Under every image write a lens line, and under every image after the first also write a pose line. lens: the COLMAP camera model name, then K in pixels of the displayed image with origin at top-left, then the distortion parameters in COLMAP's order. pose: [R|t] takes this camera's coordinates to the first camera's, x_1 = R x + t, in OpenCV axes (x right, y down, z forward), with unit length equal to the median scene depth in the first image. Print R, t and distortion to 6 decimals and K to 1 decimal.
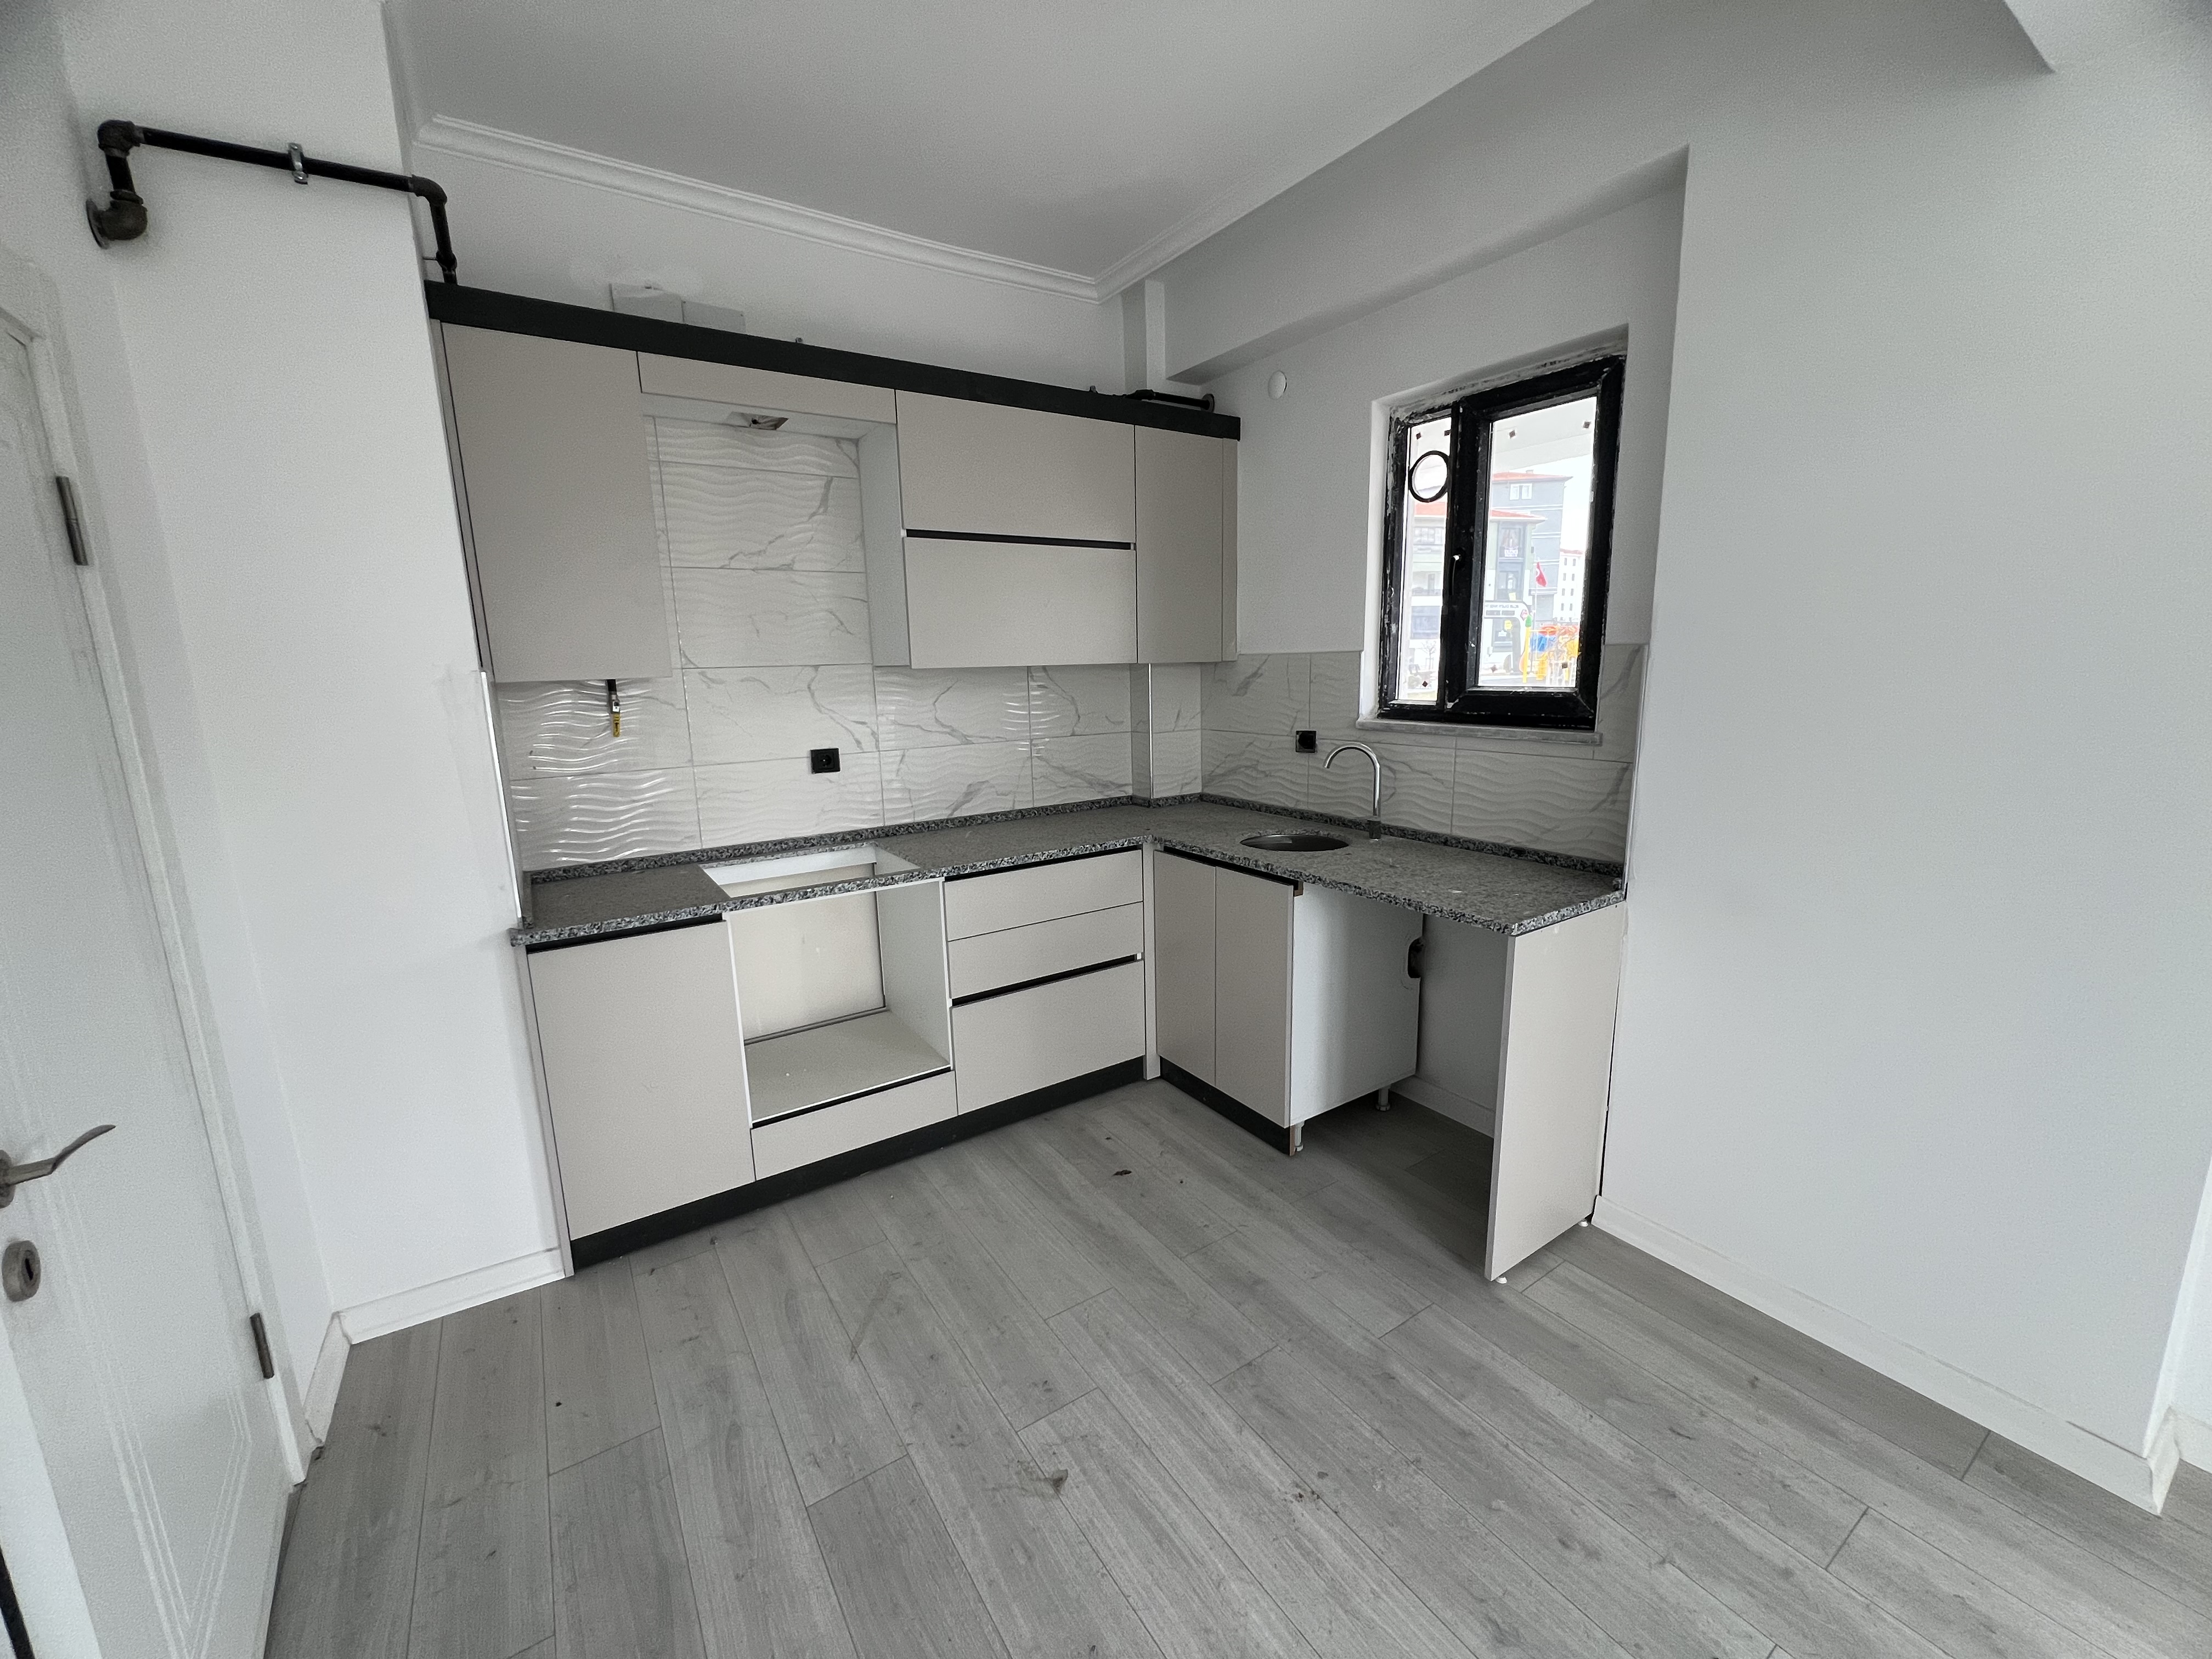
lens RADIAL K [[883.5, 0, 1101.0], [0, 883.5, 823.1], [0, 0, 1]] dist [-0.002481, 0.000024]
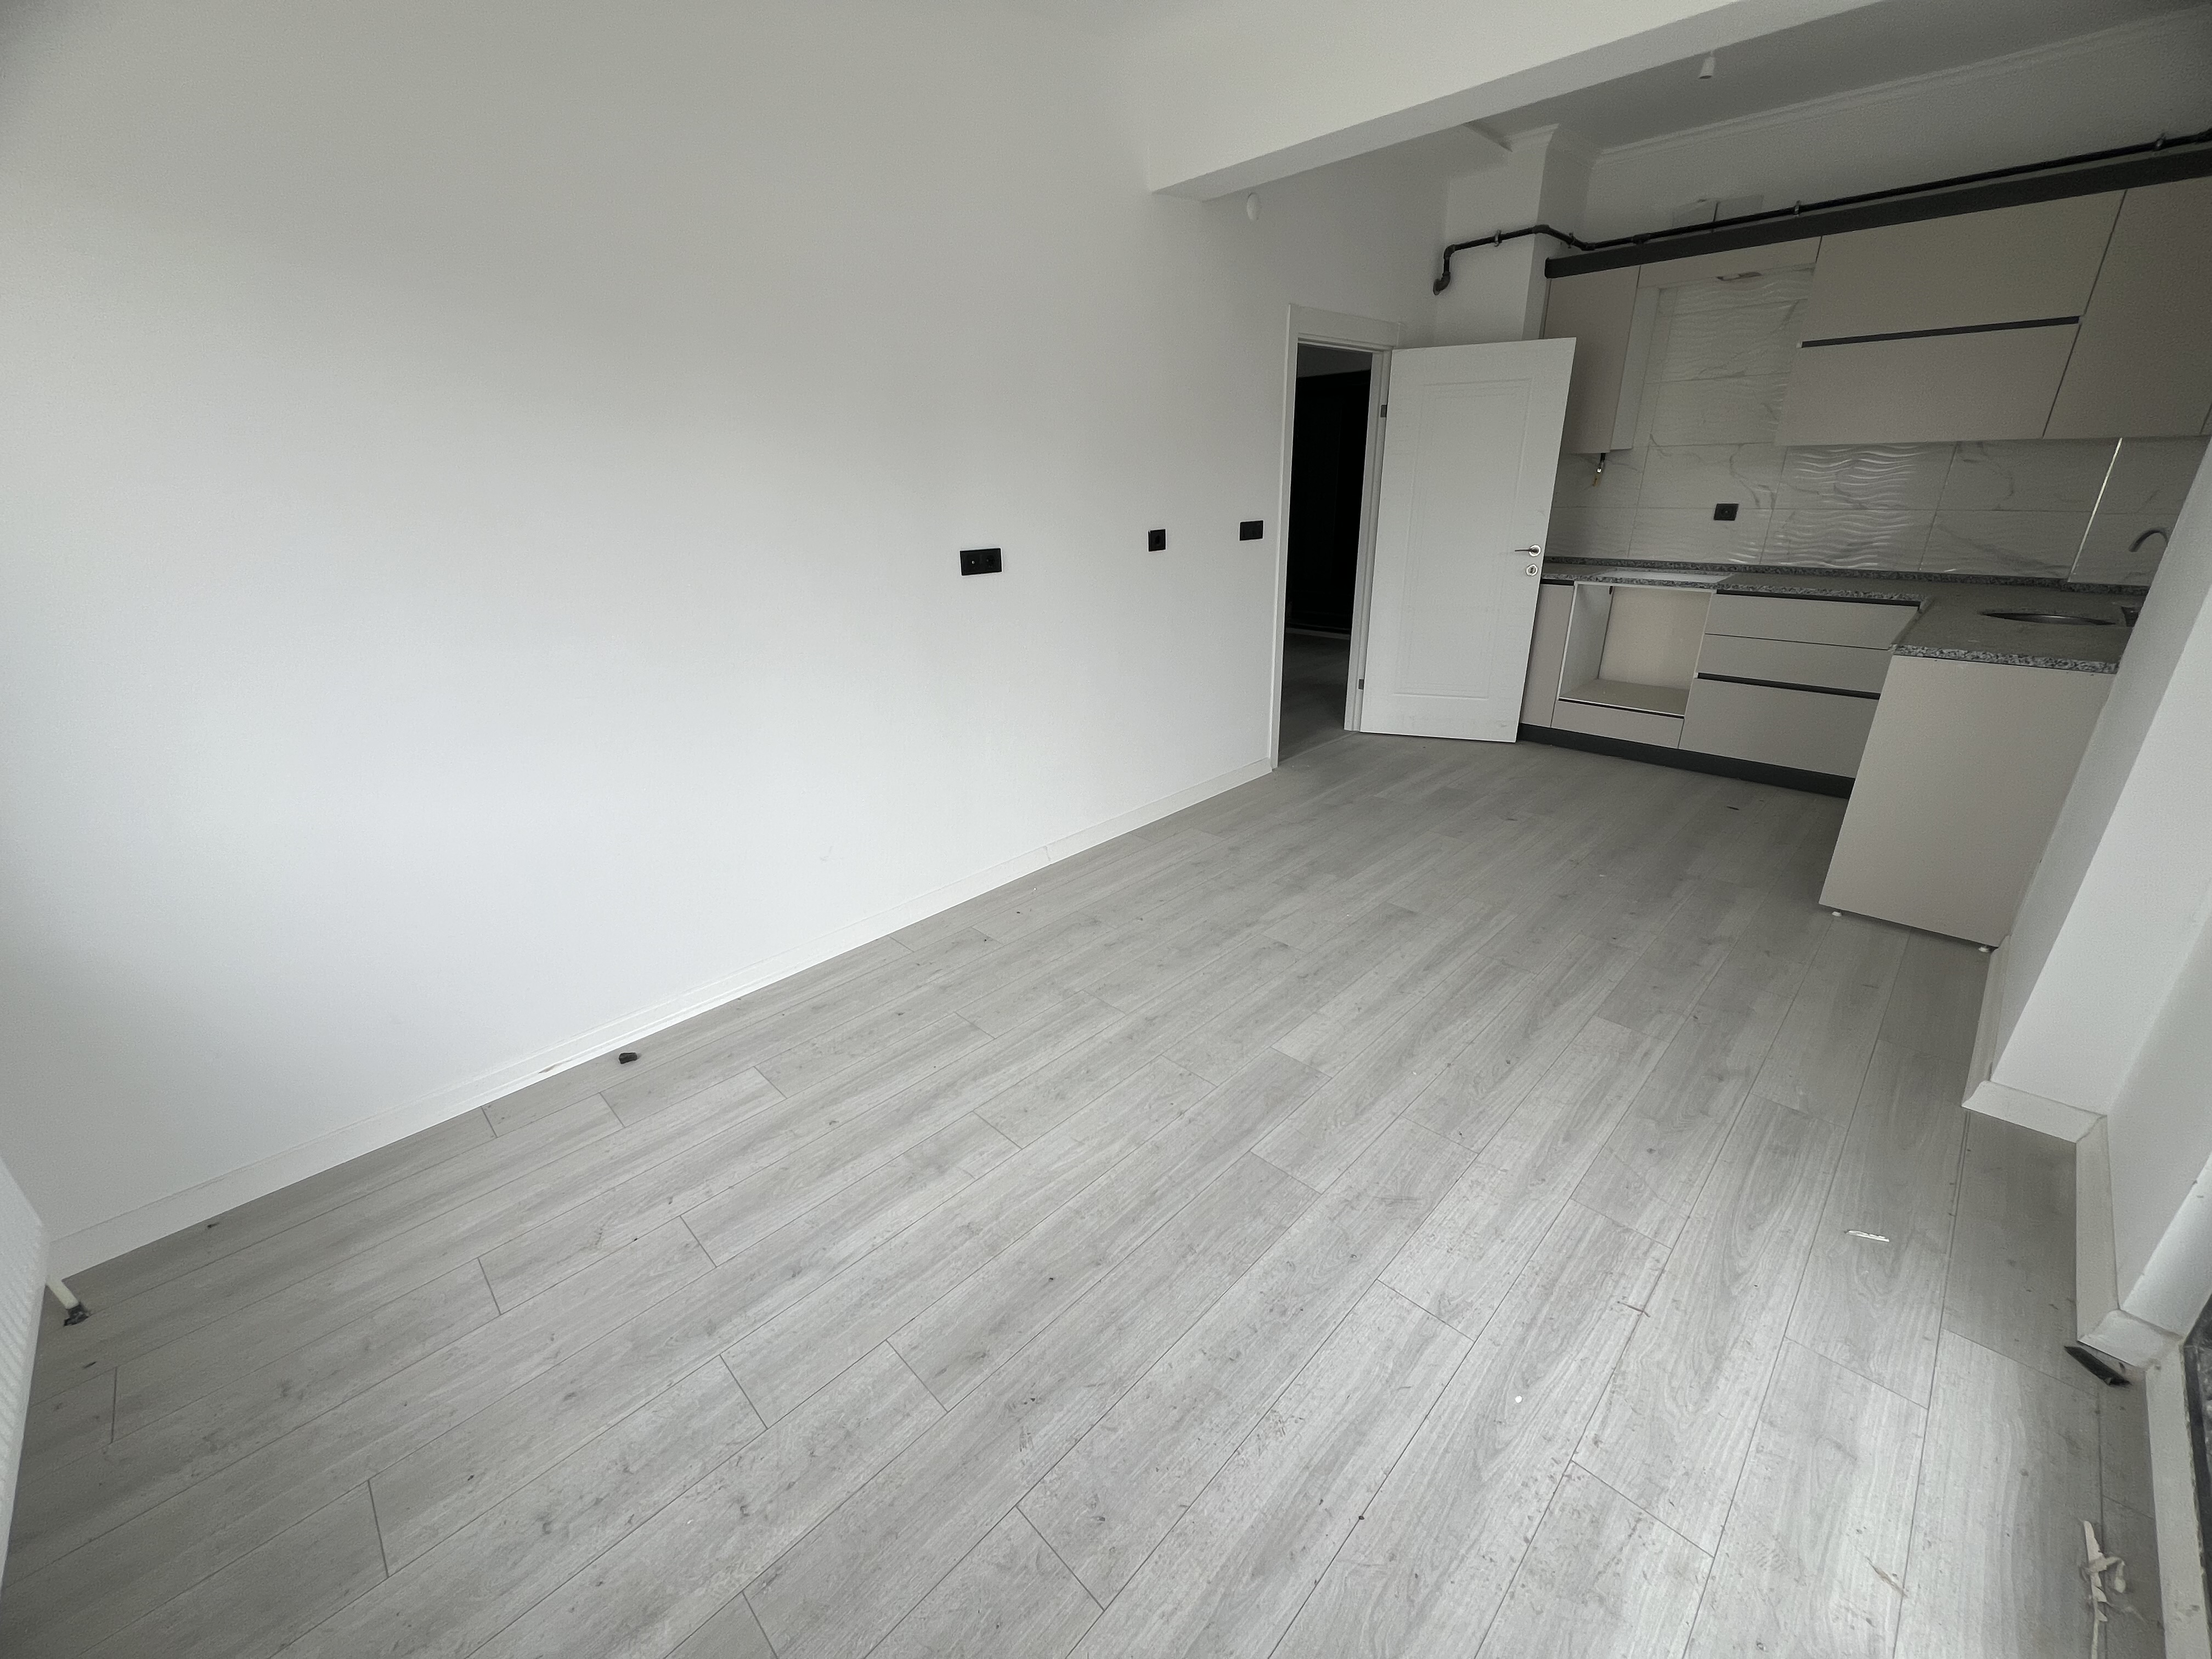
lens RADIAL K [[881.3, 0, 1100.3], [0, 881.3, 823.2], [0, 0, 1]] dist [-0.002222, -0.000070]
pose [[0.195963, 0.383428, -0.902542, 1.036234], [-0.155192, 0.920914, 0.357537, 0.046696], [0.968253, 0.070003, 0.239970, -0.348831]]
